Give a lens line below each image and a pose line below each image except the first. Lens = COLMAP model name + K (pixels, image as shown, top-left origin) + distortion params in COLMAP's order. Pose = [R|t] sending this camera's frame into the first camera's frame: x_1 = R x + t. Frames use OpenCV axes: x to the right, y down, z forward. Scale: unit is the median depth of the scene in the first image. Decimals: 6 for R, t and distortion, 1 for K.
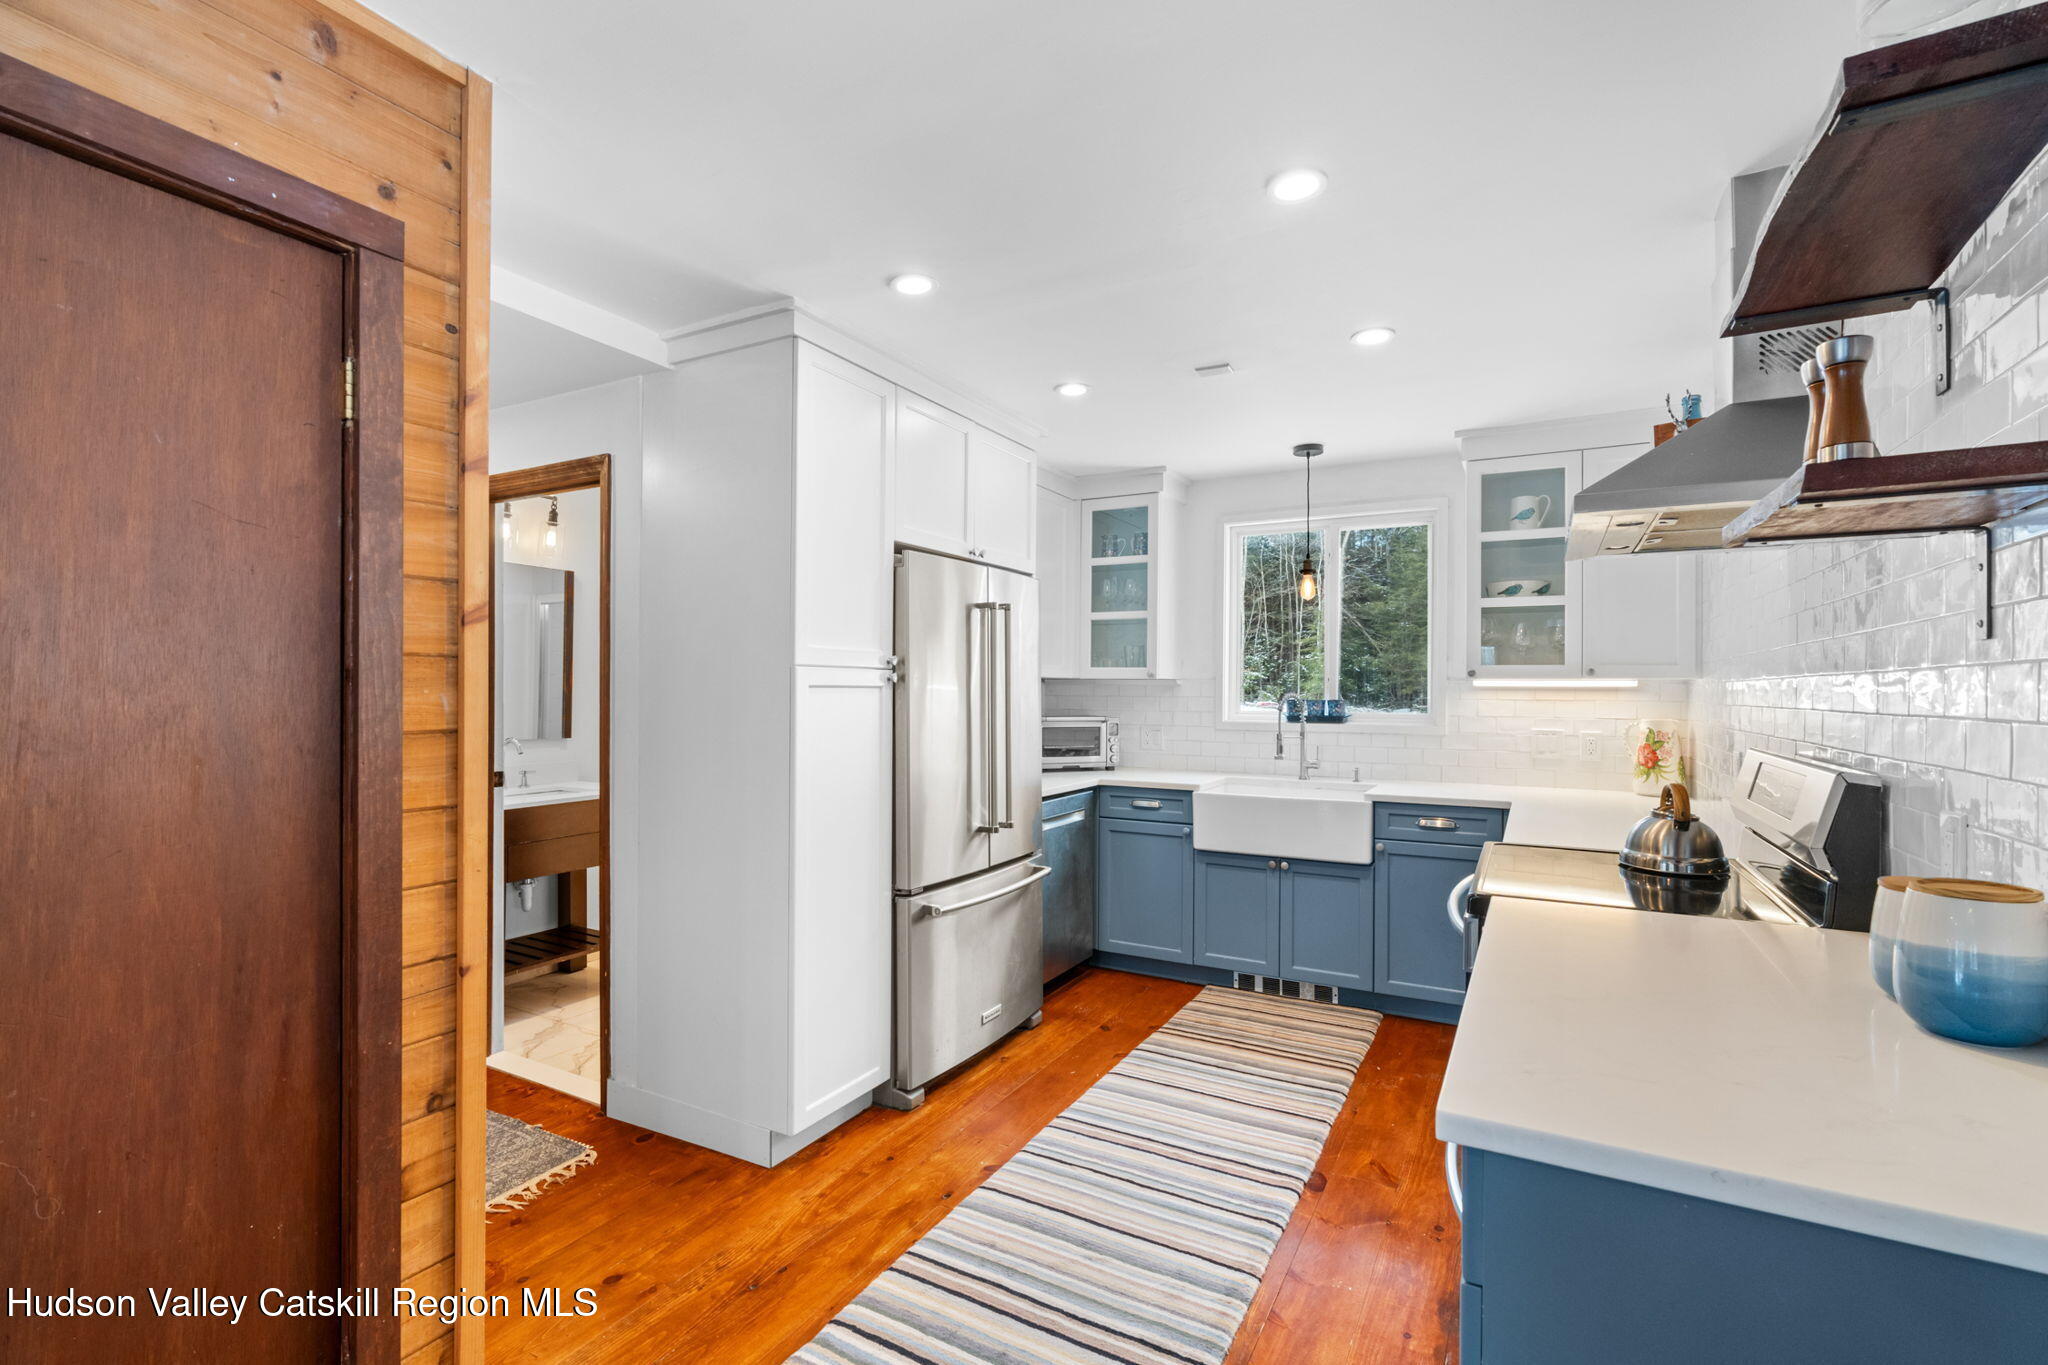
lens RADIAL K [[899.0, 0, 1024.0], [0, 899.0, 682.5], [0, 0, 1]] dist [-0.003333, 0.000558]
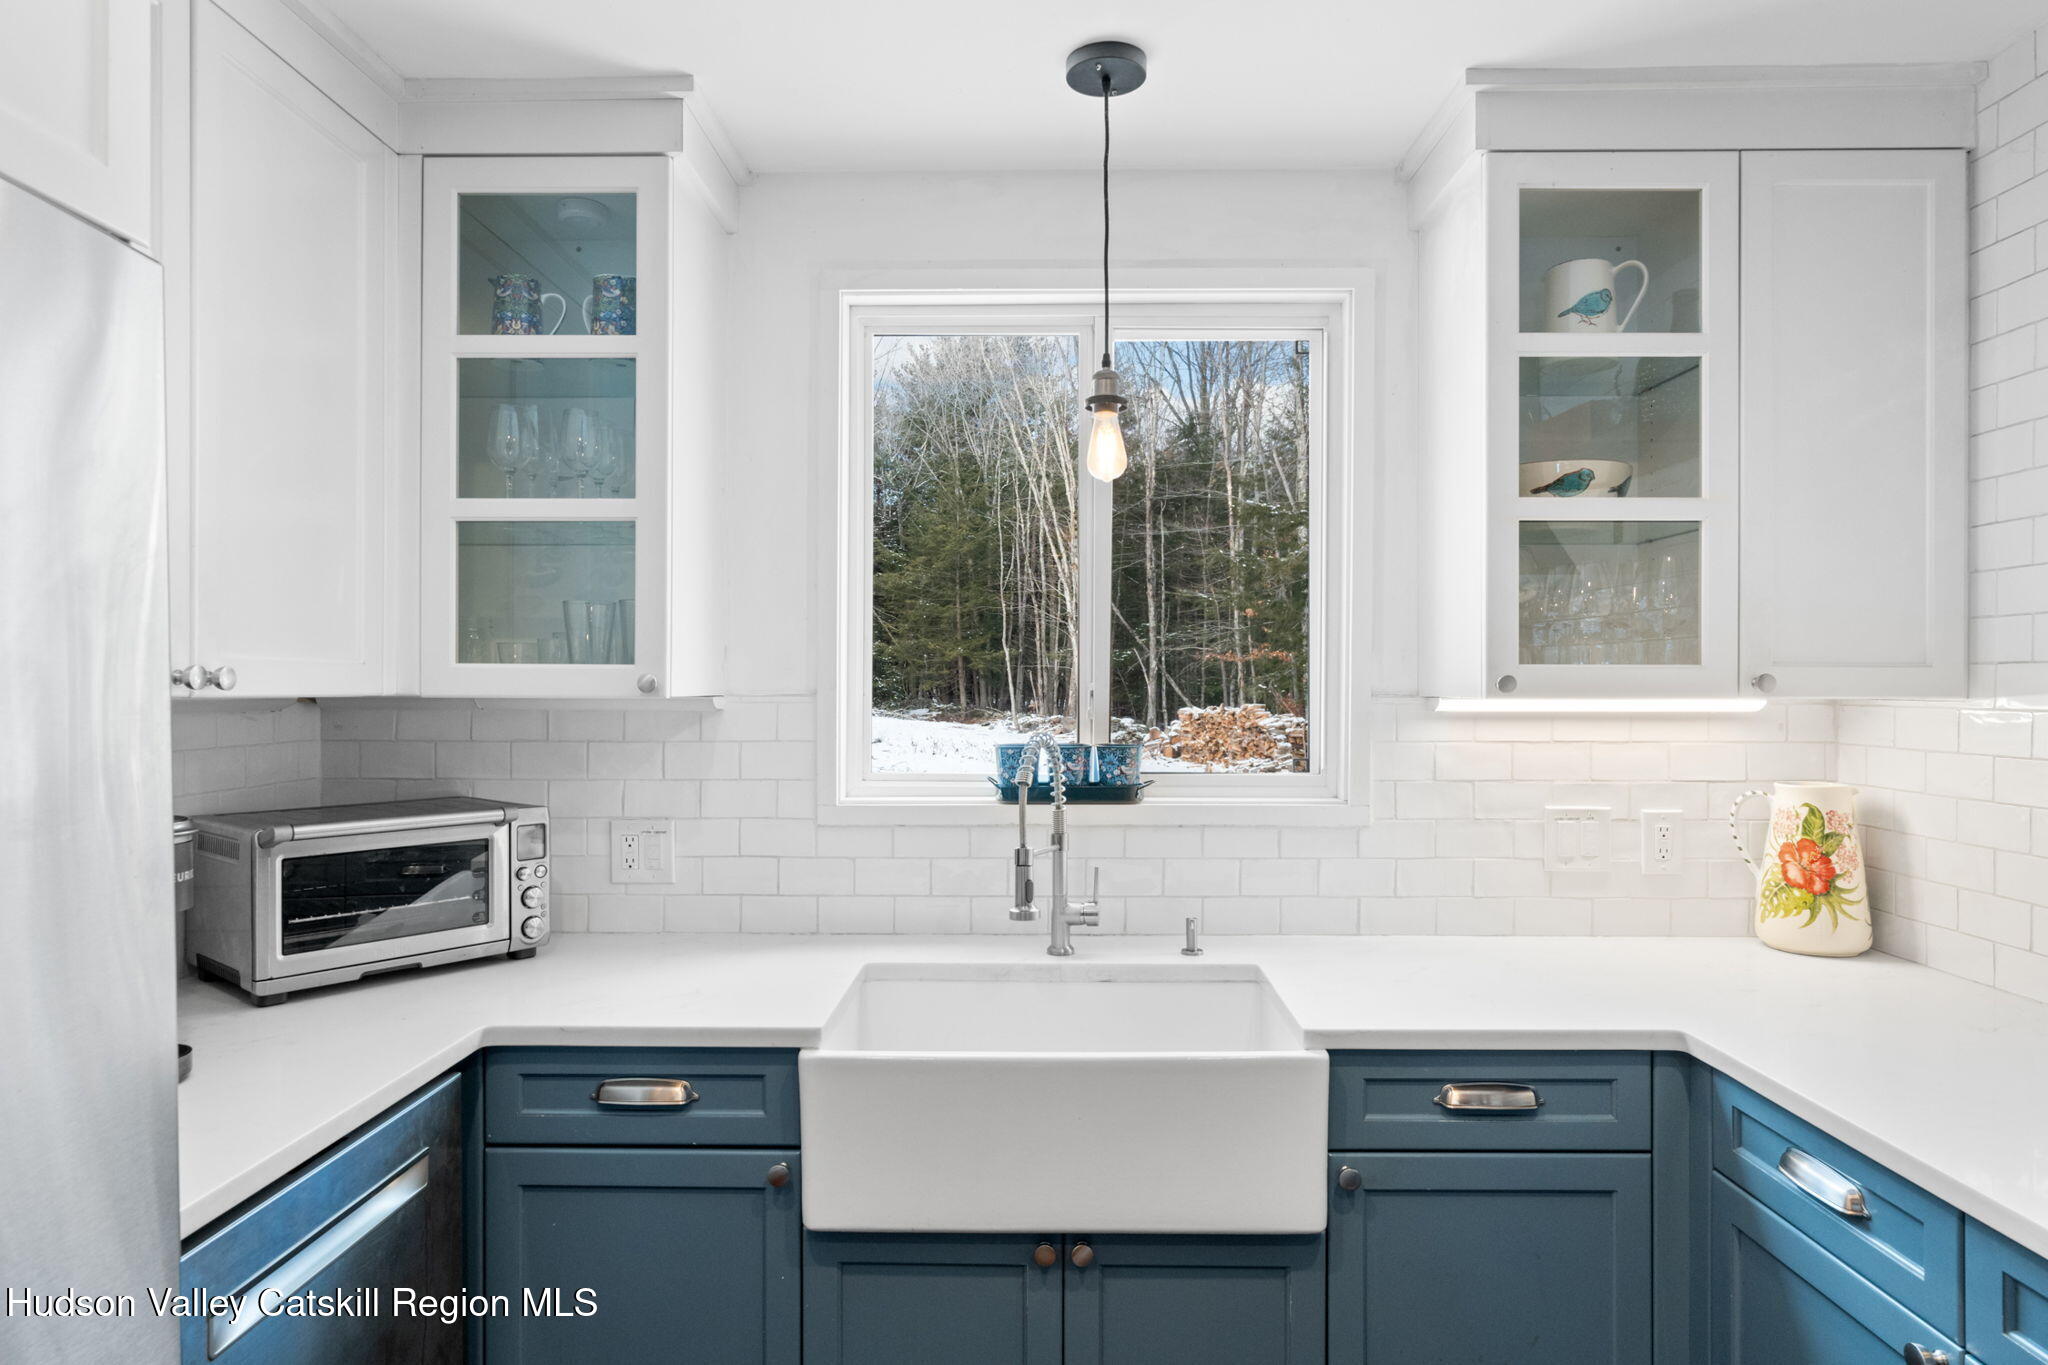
lens RADIAL K [[1175.6, 0, 1024.0], [0, 1175.6, 682.5], [0, 0, 1]] dist [-0.003210, -0.000434]
pose [[0.877791, -0.005140, 0.479016, 0.055529], [0.002106, 0.999974, 0.006870, -0.013279], [-0.479039, -0.005022, 0.877779, 0.571874]]
